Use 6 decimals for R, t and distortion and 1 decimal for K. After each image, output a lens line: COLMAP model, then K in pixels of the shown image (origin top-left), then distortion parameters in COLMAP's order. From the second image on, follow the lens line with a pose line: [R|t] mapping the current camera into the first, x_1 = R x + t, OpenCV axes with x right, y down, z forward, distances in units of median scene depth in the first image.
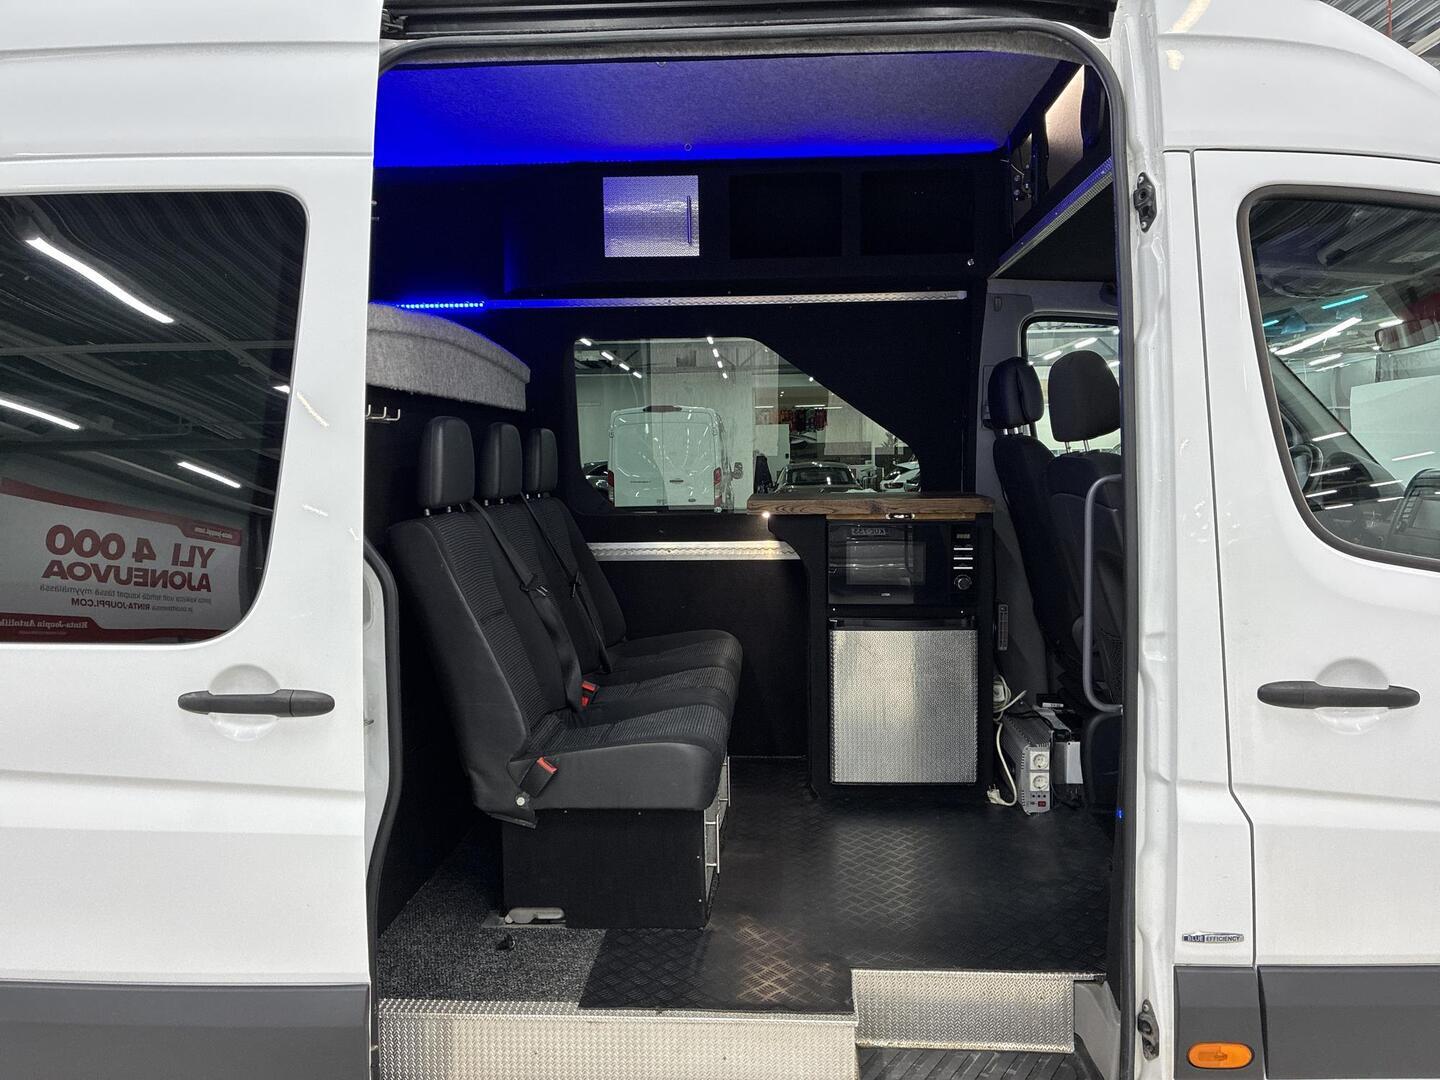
lens RADIAL K [[1064.7, 0, 720.0], [0, 1064.7, 540.0], [0, 0, 1]] dist [0.003419, -0.043115]
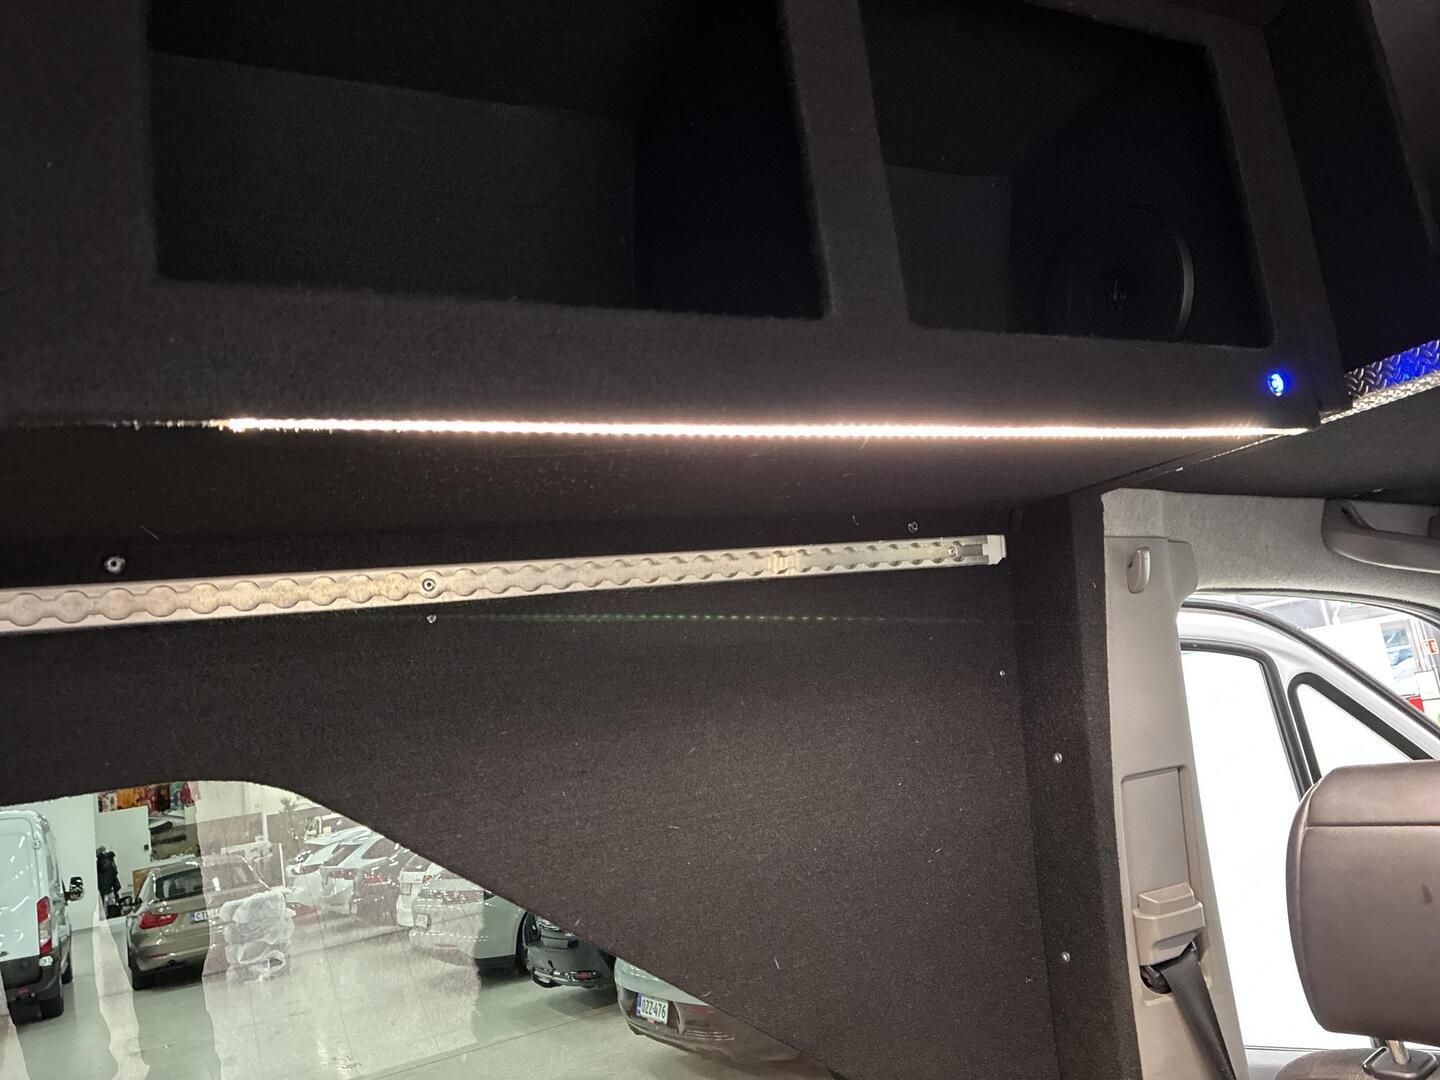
lens RADIAL K [[1064.7, 0, 720.0], [0, 1064.7, 540.0], [0, 0, 1]] dist [0.003419, -0.043115]
pose [[0.840355, -0.015715, 0.541809, 0.000138], [0.180042, 0.950920, -0.251667, -0.031042], [-0.511262, 0.309038, 0.801939, 0.144699]]
